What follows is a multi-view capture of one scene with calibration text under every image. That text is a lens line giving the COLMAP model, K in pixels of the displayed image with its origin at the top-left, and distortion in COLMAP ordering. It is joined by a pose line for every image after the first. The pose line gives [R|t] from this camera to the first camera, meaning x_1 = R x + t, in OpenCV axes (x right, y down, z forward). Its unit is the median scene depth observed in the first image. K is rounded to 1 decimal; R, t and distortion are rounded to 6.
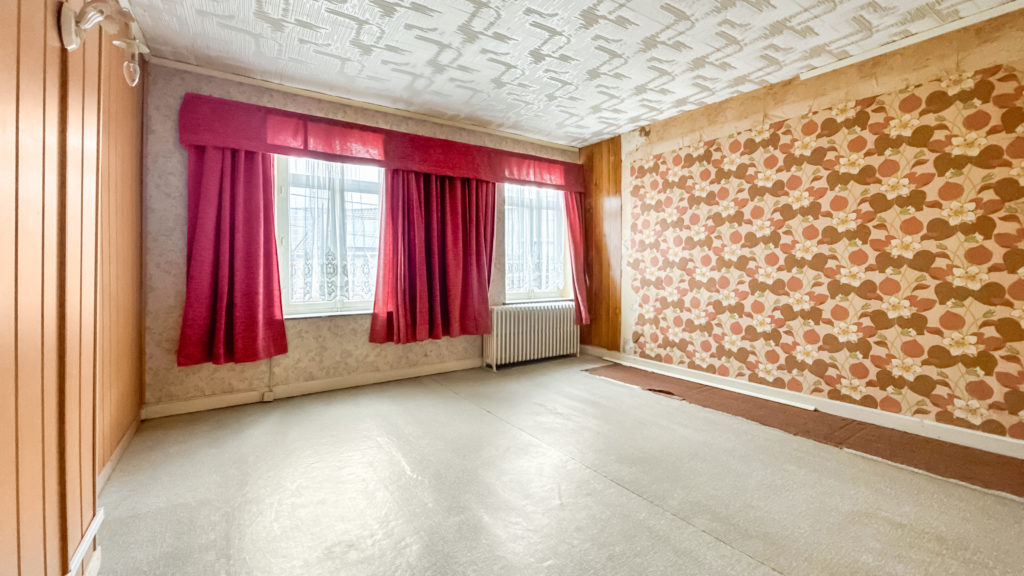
lens RADIAL K [[429.2, 0, 520.5], [0, 429.2, 264.8], [0, 0, 1]] dist [-0.002419, -0.000026]
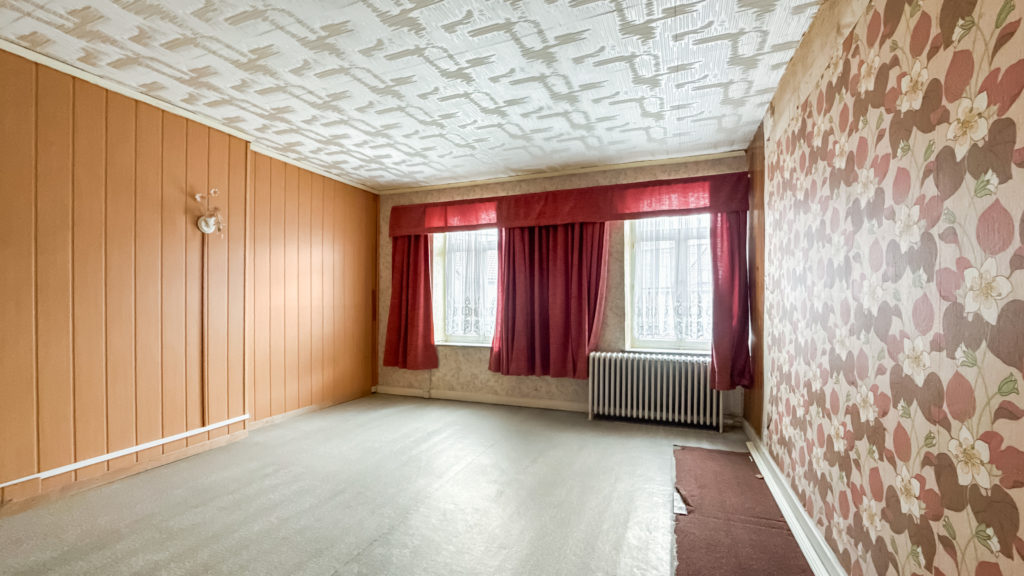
lens RADIAL K [[429.2, 0, 510.8], [0, 429.2, 298.4], [0, 0, 1]] dist [-0.002419, -0.000026]
pose [[0.549998, -0.002791, -0.835161, 0.730376], [0.003186, 0.999994, -0.001243, -0.026332], [0.835160, -0.001977, 0.550004, 0.364177]]
